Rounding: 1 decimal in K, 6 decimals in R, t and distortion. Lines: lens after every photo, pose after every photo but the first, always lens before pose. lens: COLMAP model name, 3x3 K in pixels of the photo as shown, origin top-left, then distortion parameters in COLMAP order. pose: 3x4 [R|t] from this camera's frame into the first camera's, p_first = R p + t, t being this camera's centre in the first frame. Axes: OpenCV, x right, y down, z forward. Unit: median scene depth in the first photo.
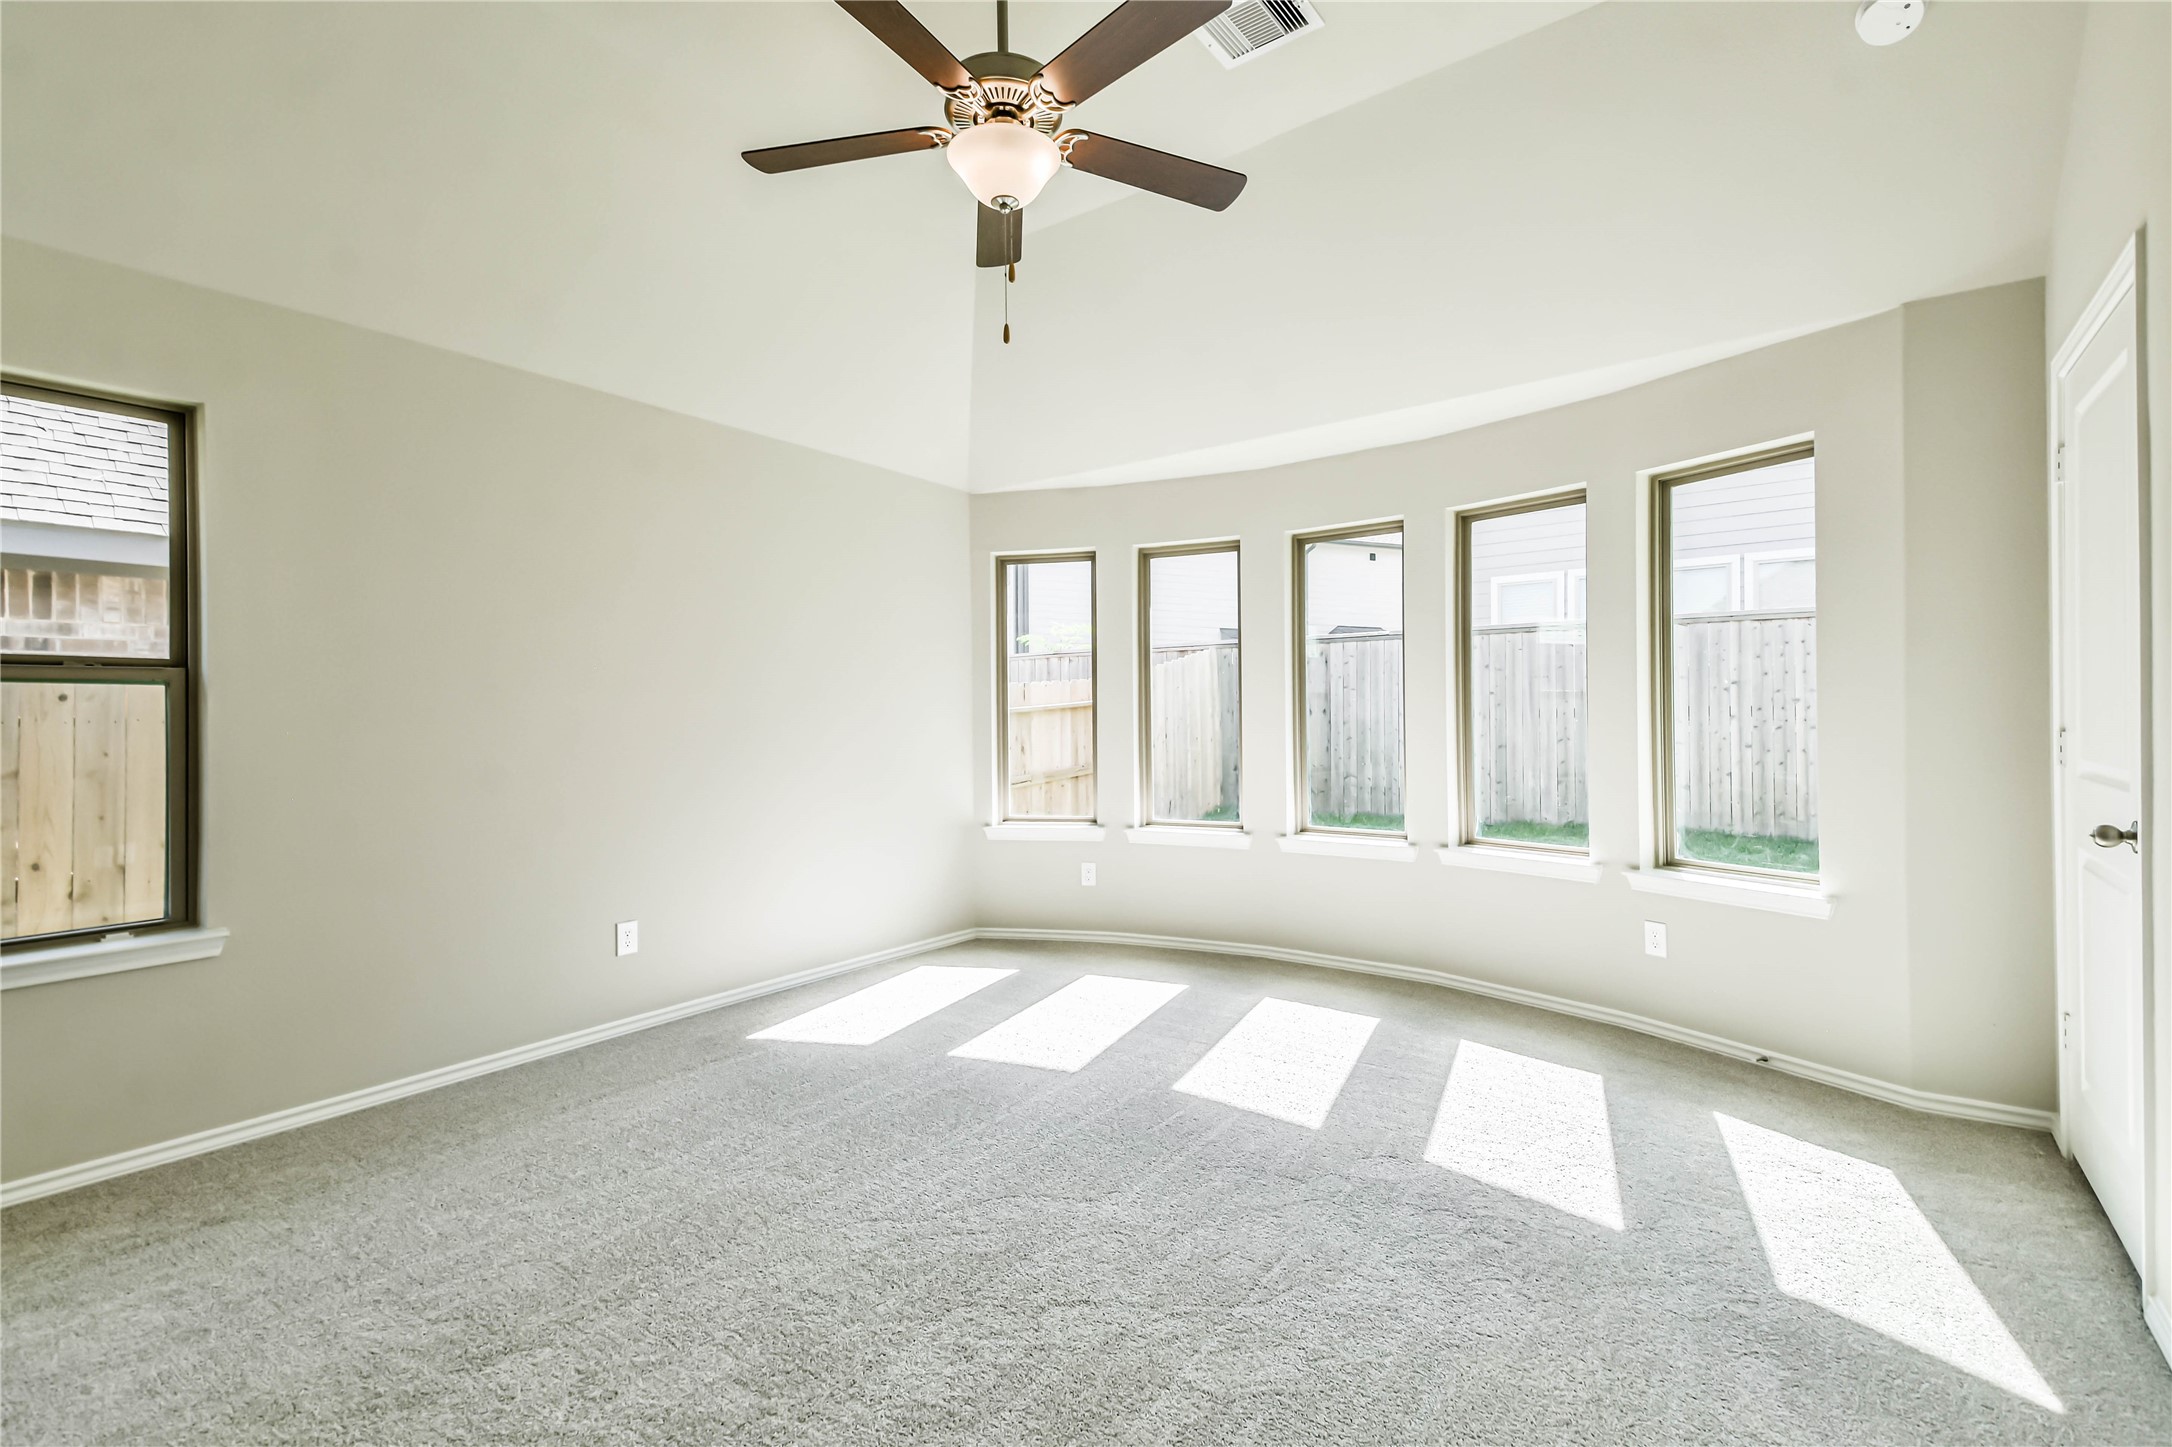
lens RADIAL K [[970.6, 0, 1095.4], [0, 970.6, 709.3], [0, 0, 1]] dist [0.047475, -0.004178]
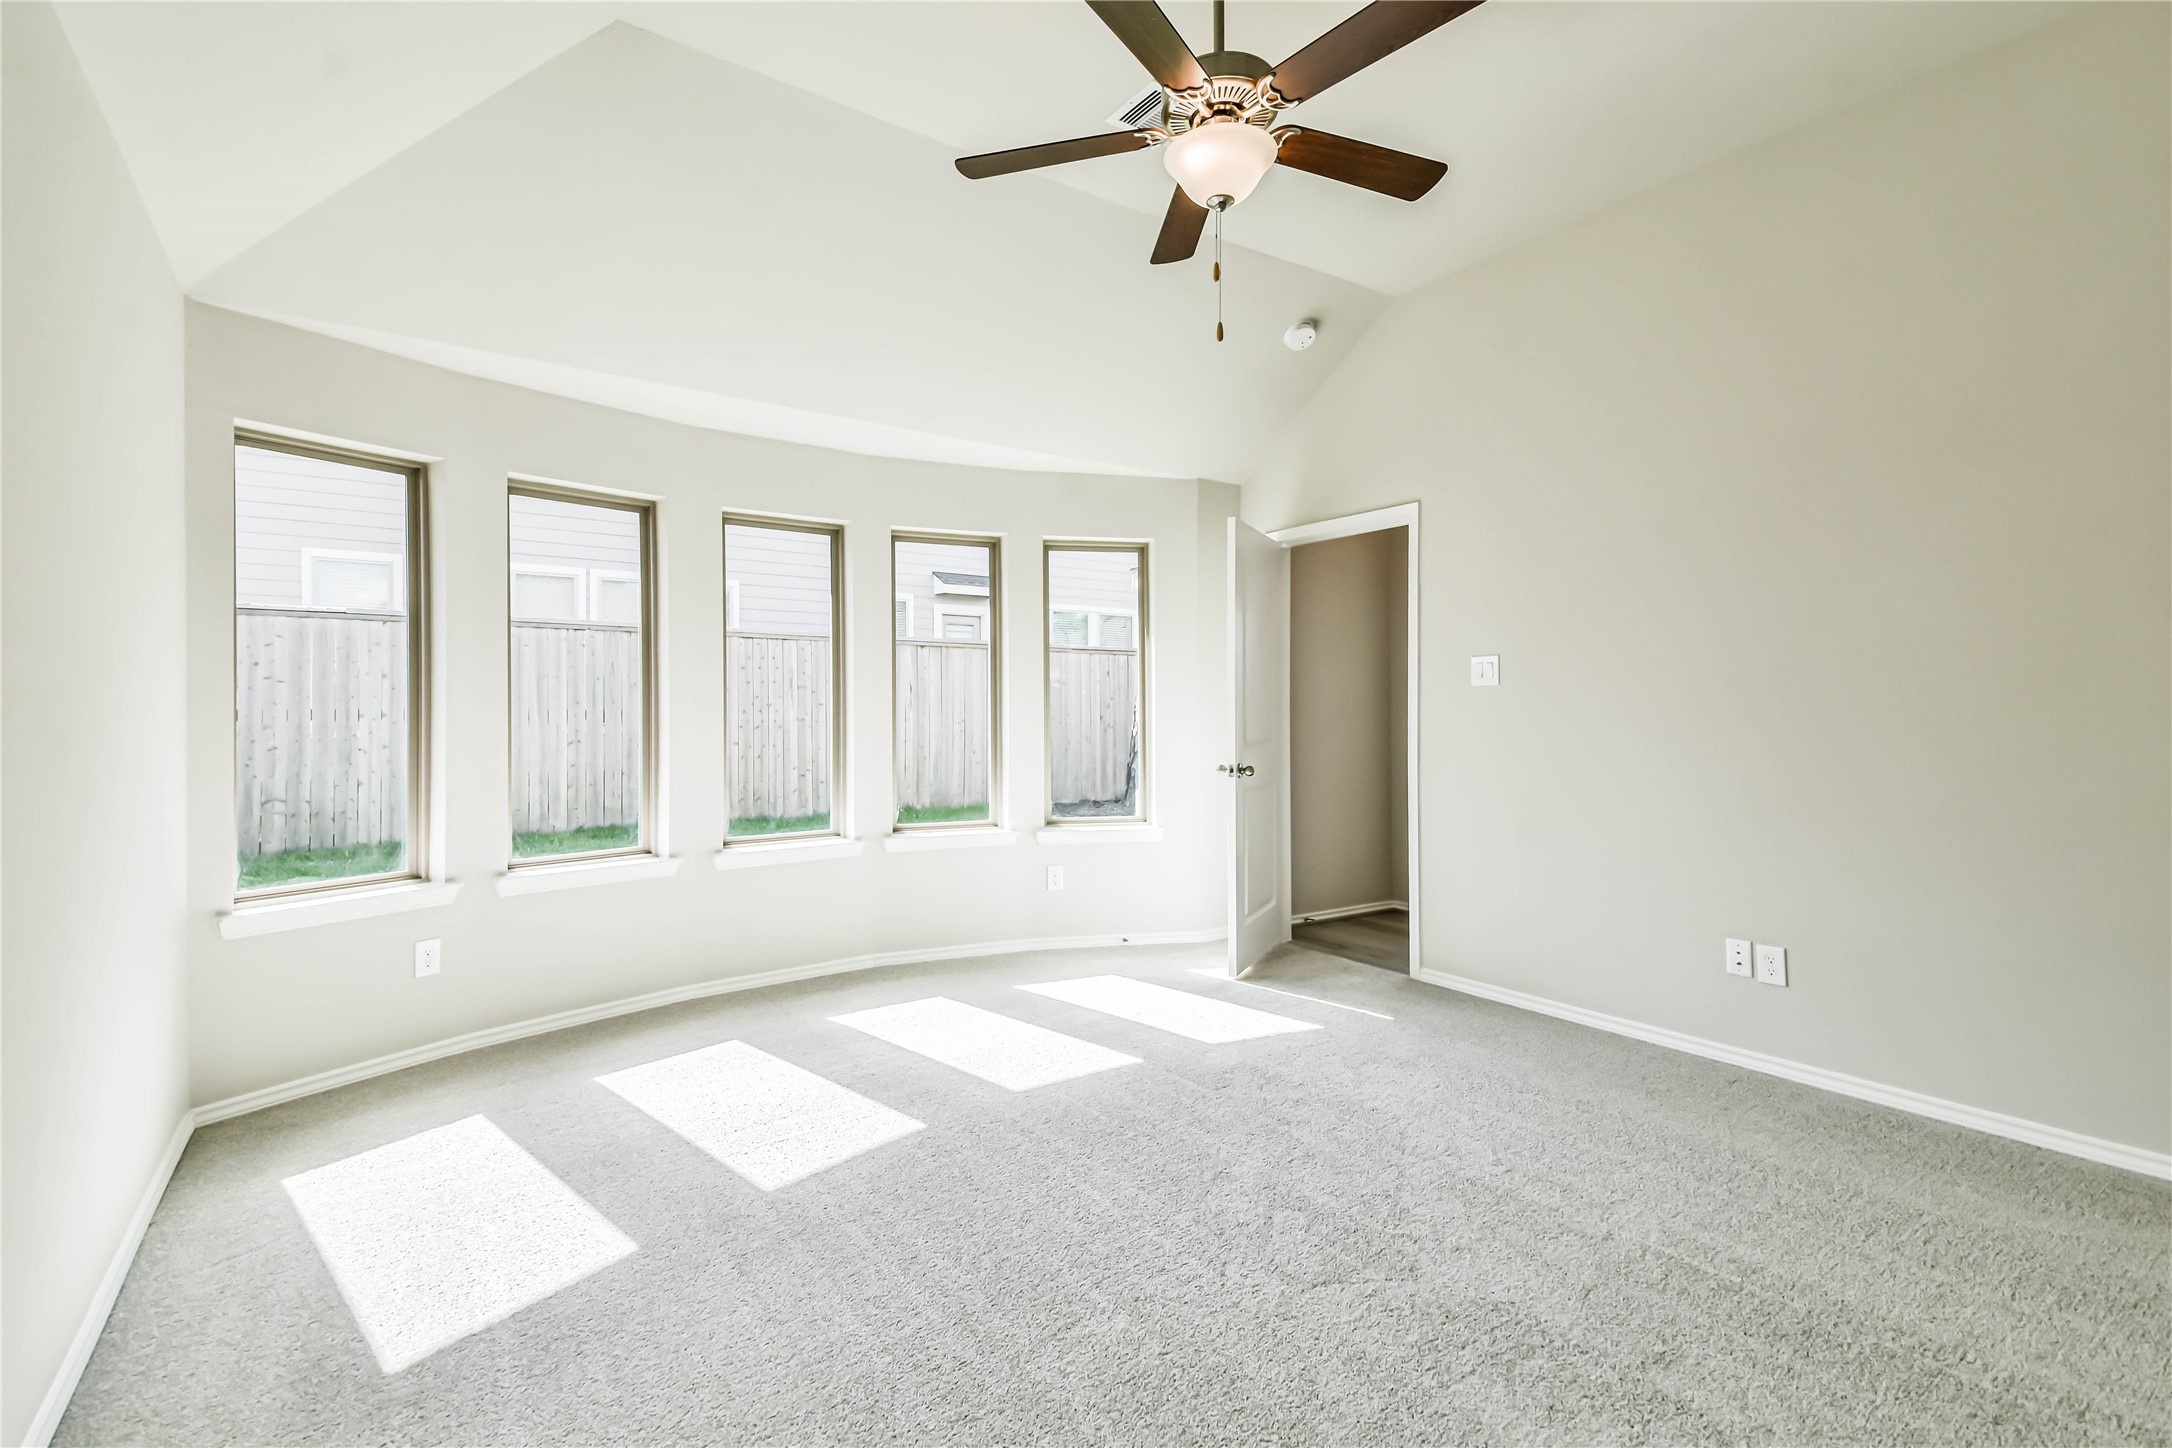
lens RADIAL K [[970.6, 0, 1091.5], [0, 970.6, 719.5], [0, 0, 1]] dist [0.047475, -0.004178]
pose [[0.332500, -0.001426, 0.943102, -0.301625], [-0.005074, 0.999982, 0.003301, 0.002727], [-0.943090, -0.005883, 0.332487, 0.220261]]
